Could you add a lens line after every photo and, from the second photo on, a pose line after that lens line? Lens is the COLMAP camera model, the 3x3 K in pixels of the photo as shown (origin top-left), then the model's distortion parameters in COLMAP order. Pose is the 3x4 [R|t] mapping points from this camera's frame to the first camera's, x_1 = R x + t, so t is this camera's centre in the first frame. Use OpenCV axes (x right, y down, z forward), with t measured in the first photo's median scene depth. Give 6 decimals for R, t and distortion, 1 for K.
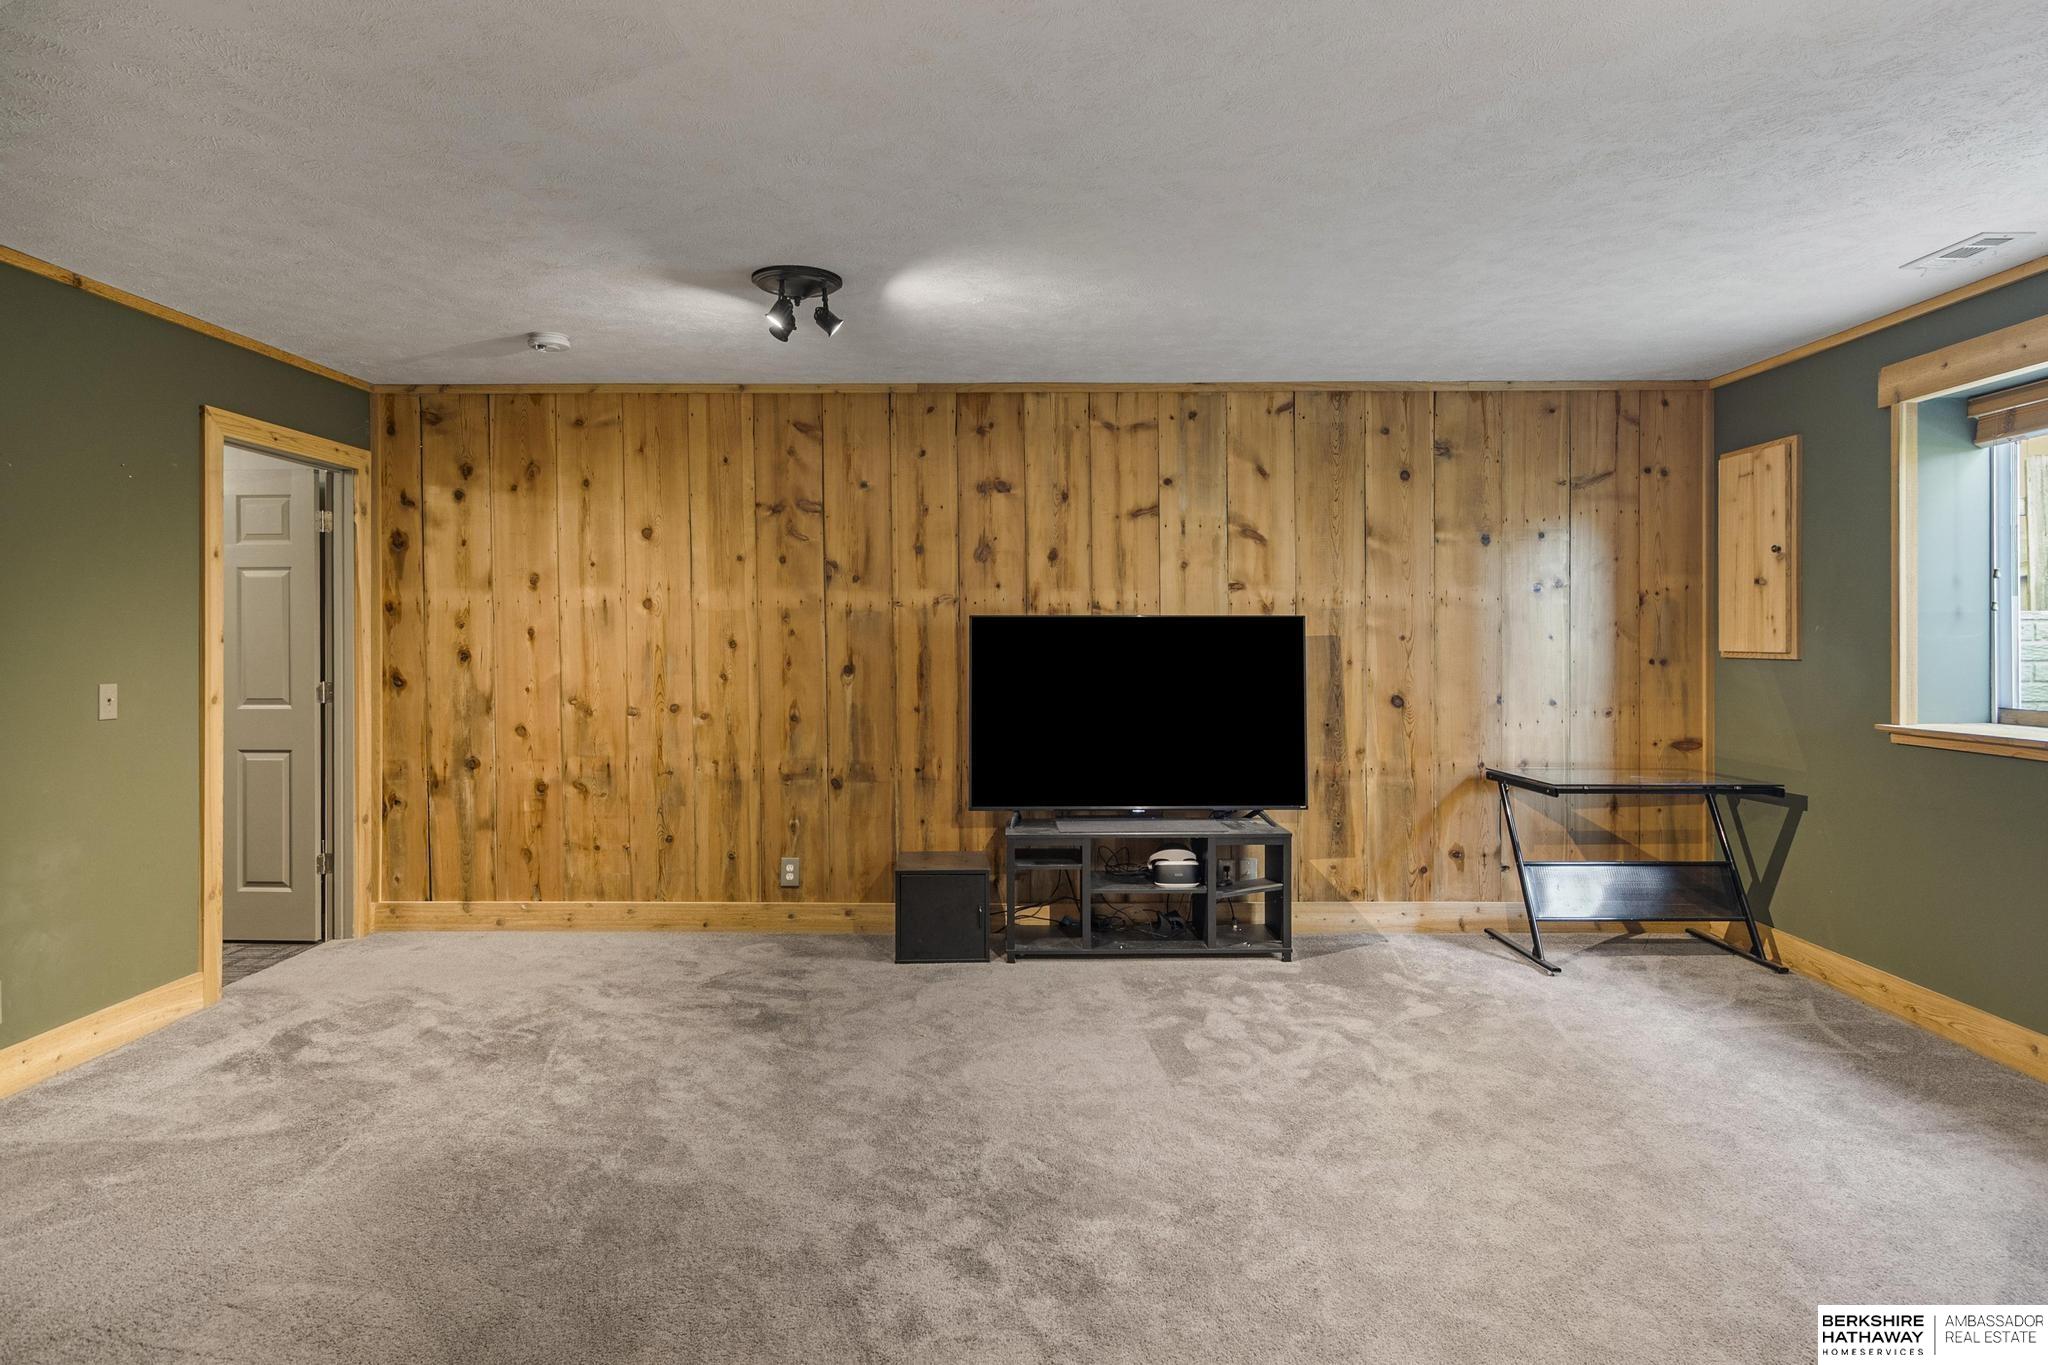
lens RADIAL K [[1134.8, 0, 1054.0], [0, 1134.8, 631.0], [0, 0, 1]] dist [0.003137, 0.000460]
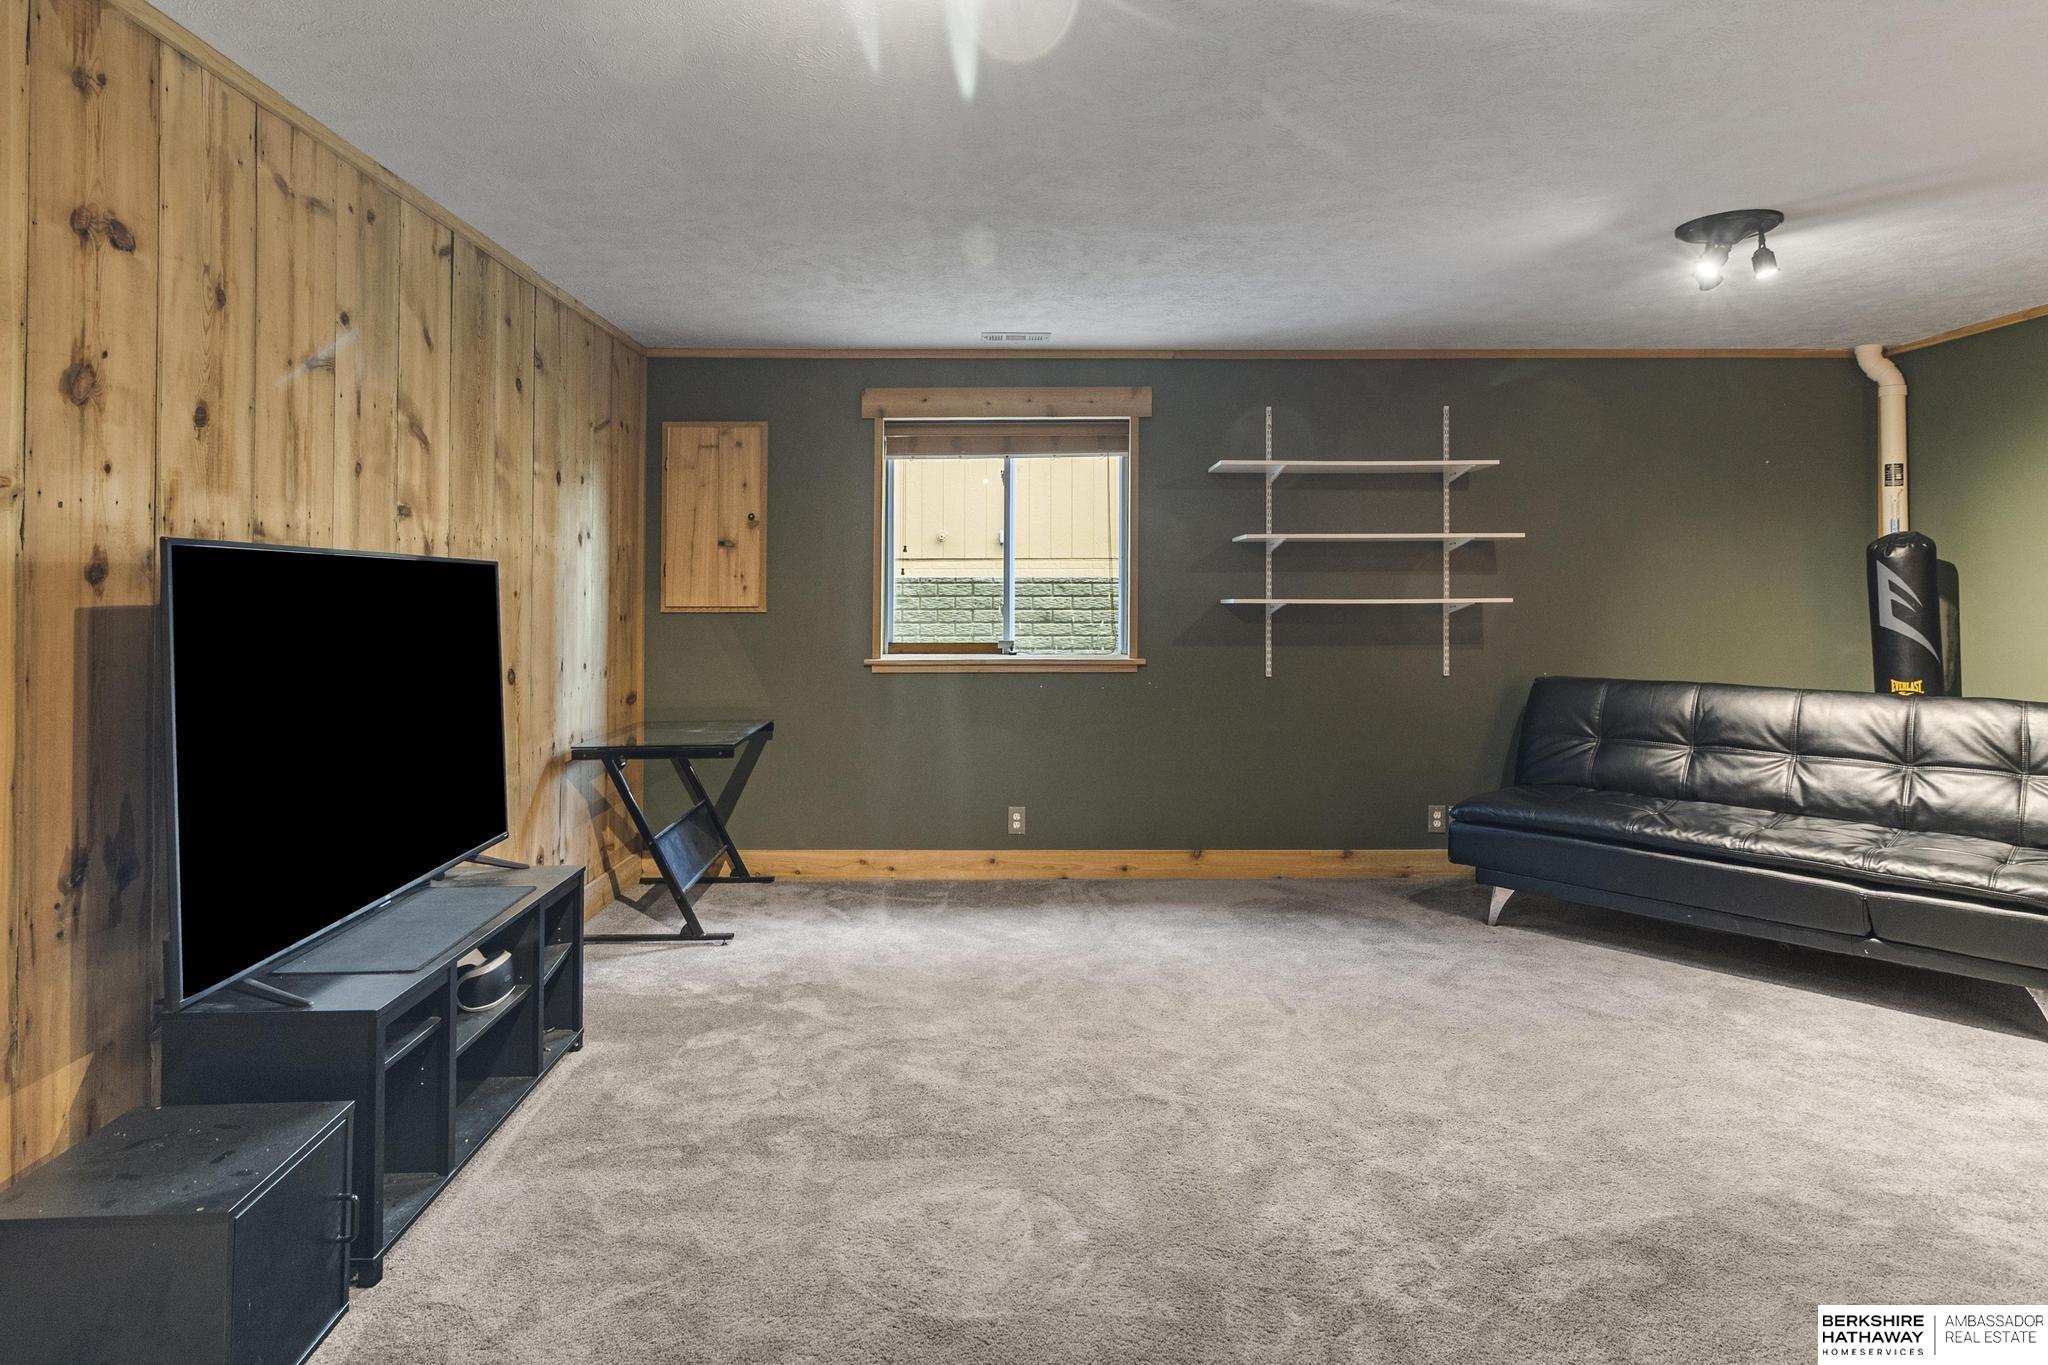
lens RADIAL K [[1134.8, 0, 976.9], [0, 1134.8, 579.9], [0, 0, 1]] dist [0.003137, 0.000460]
pose [[0.022340, 0.012960, 0.999666, -0.459968], [-0.003468, 0.999911, -0.012885, 0.005586], [-0.999744, -0.003179, 0.022383, 0.669715]]
